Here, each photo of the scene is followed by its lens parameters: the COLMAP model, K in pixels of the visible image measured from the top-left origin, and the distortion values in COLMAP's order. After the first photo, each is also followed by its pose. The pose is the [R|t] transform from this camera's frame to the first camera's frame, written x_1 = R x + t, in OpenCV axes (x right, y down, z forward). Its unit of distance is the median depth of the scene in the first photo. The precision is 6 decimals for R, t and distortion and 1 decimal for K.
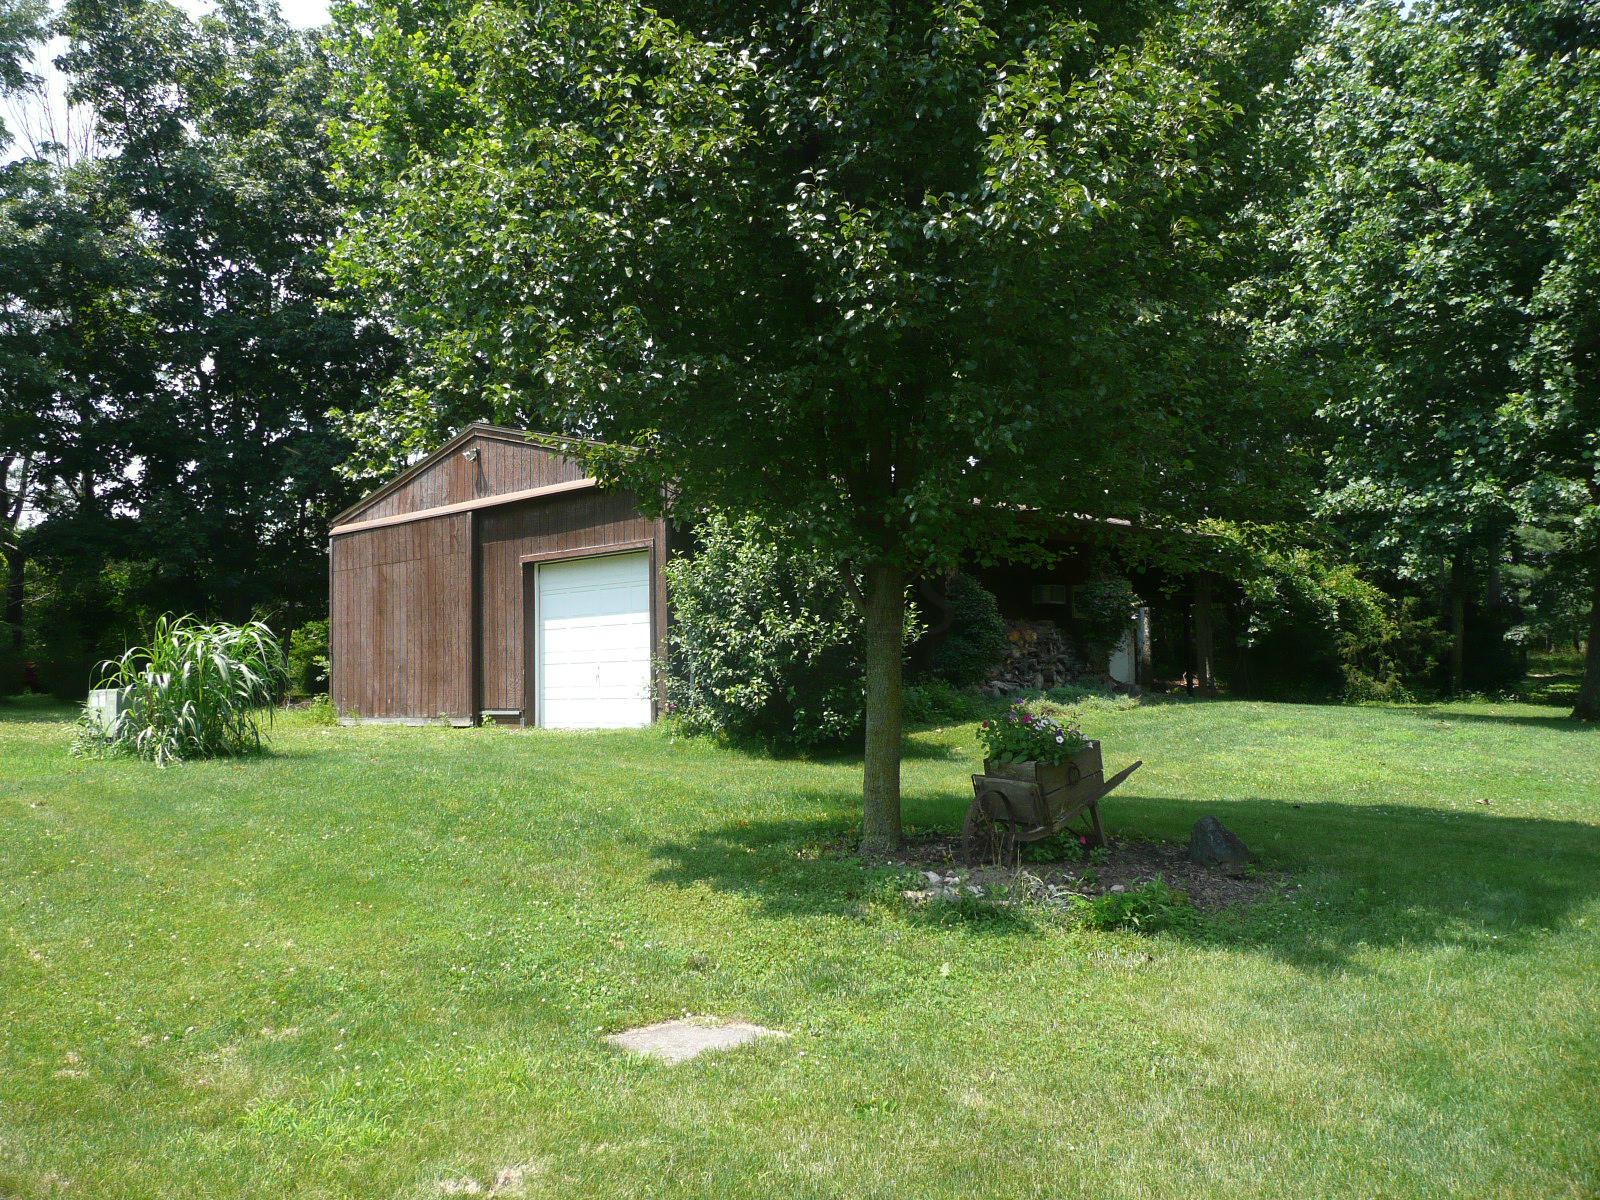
lens RADIAL K [[1310.1, 0, 799.8], [0, 1310.1, 601.4], [0, 0, 1]] dist [-0.014991, -0.002636]
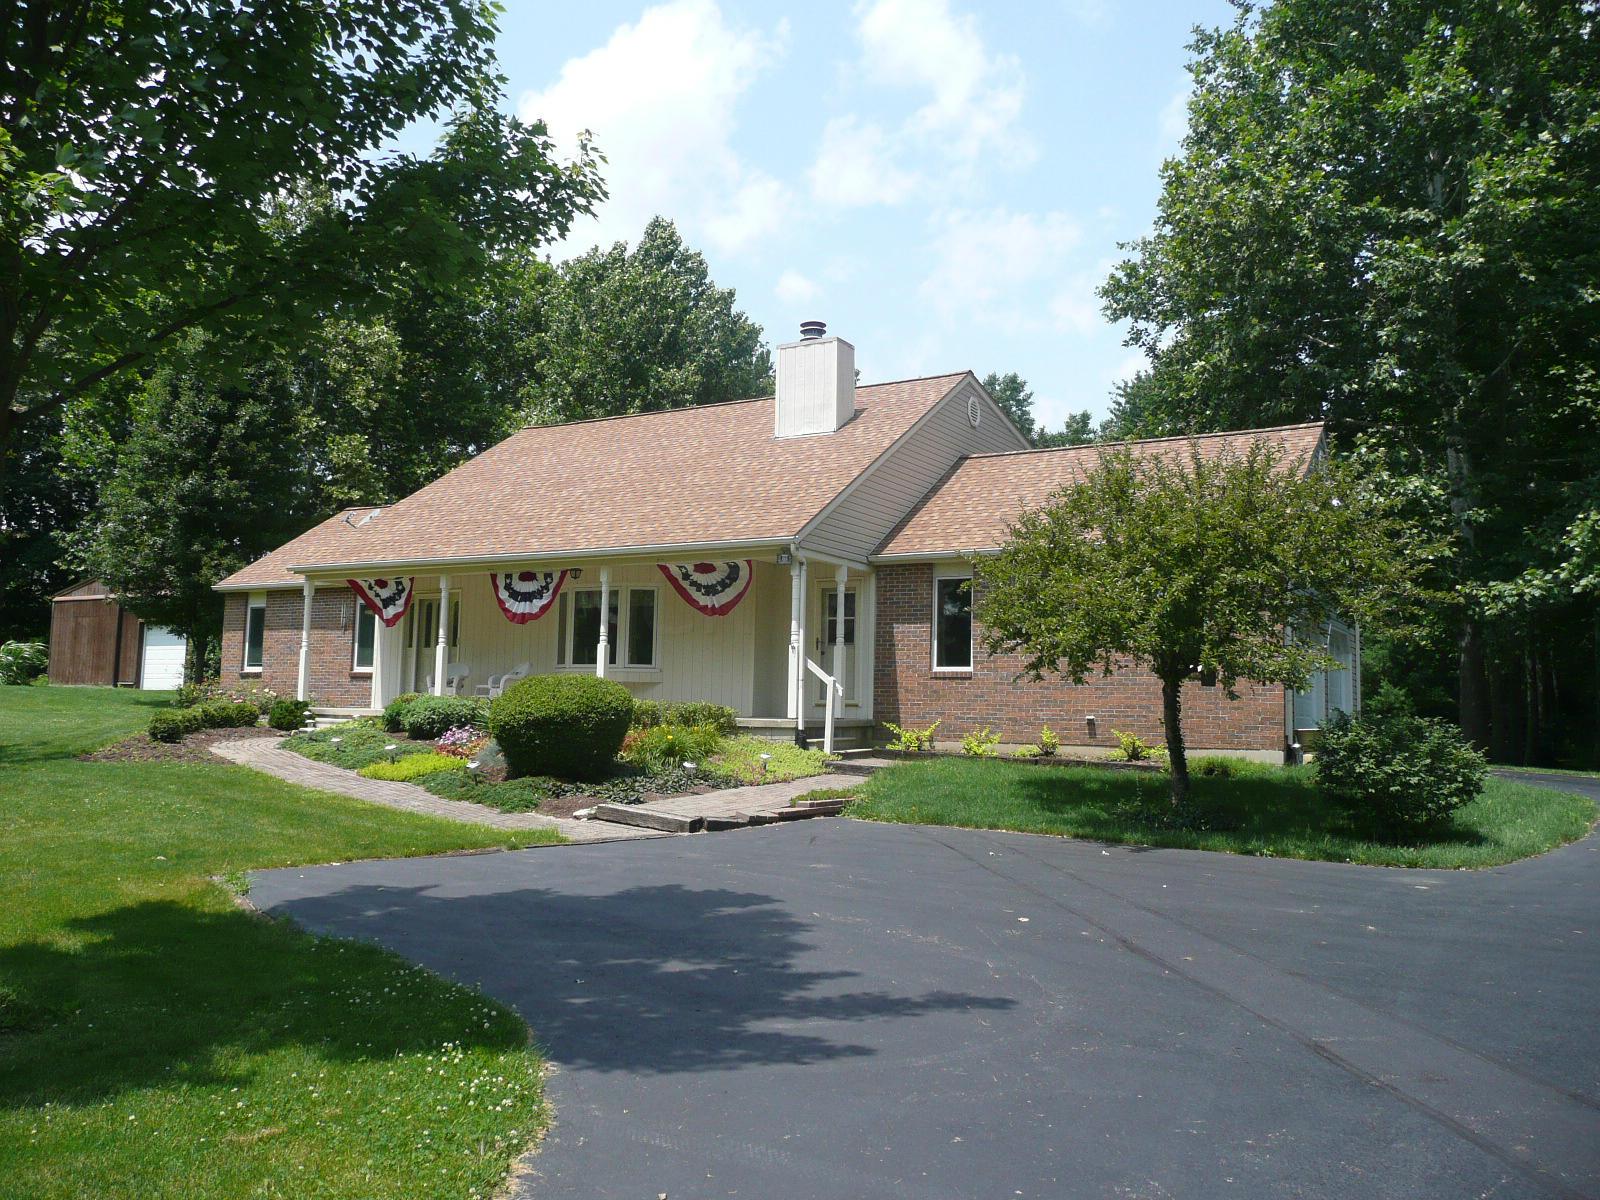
lens RADIAL K [[1310.1, 0, 801.3], [0, 1310.1, 596.6], [0, 0, 1]] dist [-0.014991, -0.002636]
pose [[0.979003, 0.059750, 0.194894, 0.472236], [-0.054278, 0.997970, -0.033304, -0.057179], [-0.196488, 0.022026, 0.980259, -1.480680]]
